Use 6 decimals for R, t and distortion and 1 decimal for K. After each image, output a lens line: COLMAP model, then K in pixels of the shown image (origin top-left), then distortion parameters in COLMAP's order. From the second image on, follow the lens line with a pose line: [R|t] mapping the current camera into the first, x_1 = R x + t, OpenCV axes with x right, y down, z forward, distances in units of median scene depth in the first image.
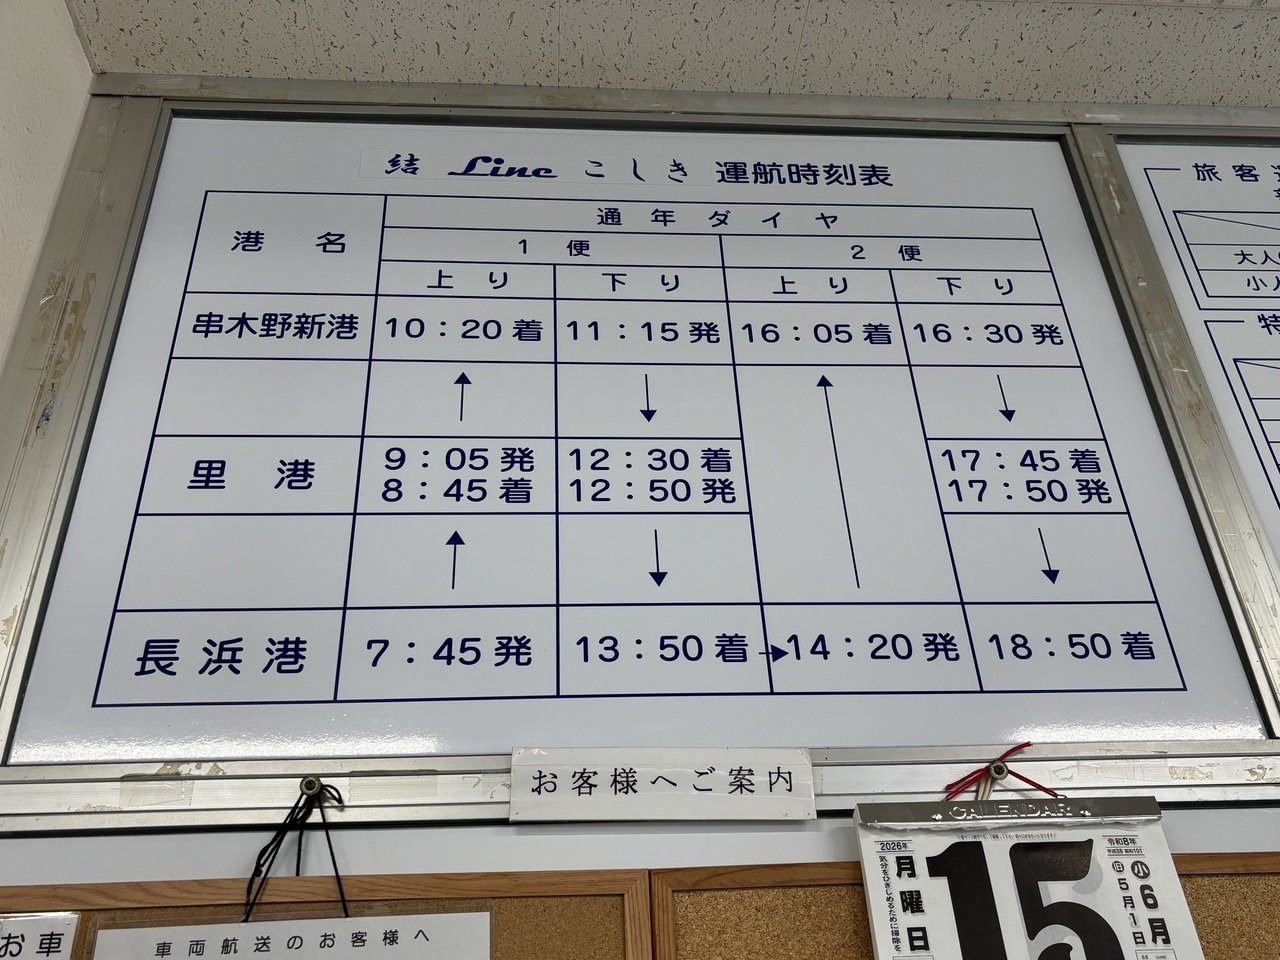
lens RADIAL K [[1171.1, 0, 638.7], [0, 1171.1, 477.2], [0, 0, 1]] dist [0.011933, 0.000000]
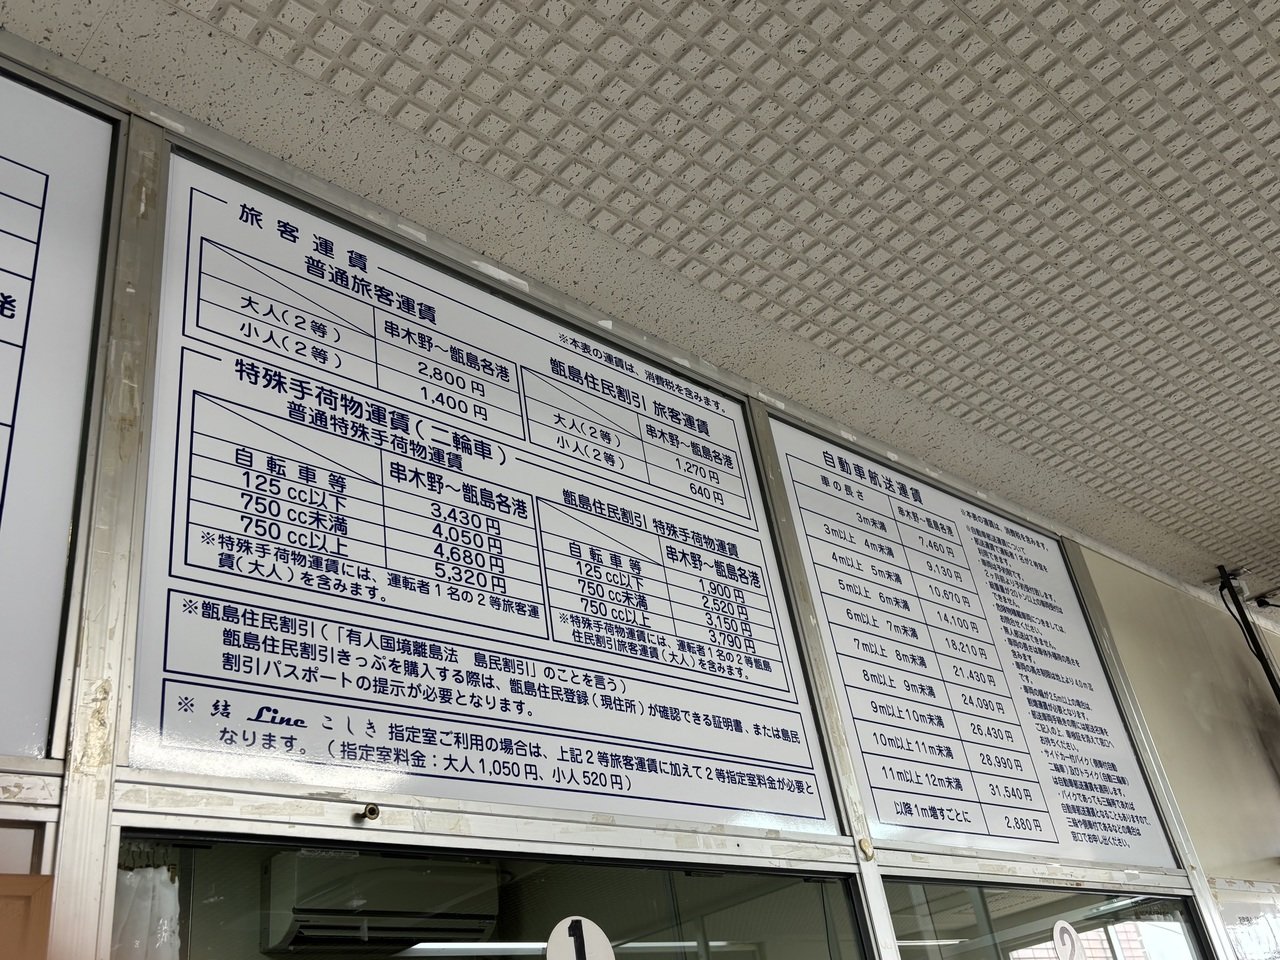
lens RADIAL K [[1171.1, 0, 639.9], [0, 1171.1, 482.6], [0, 0, 1]] dist [0.011933, 0.000000]
pose [[0.770349, 0.257577, 0.583281, 0.218087], [-0.246110, 0.964001, -0.100661, -0.015719], [-0.588211, -0.066007, 0.806009, -0.044460]]
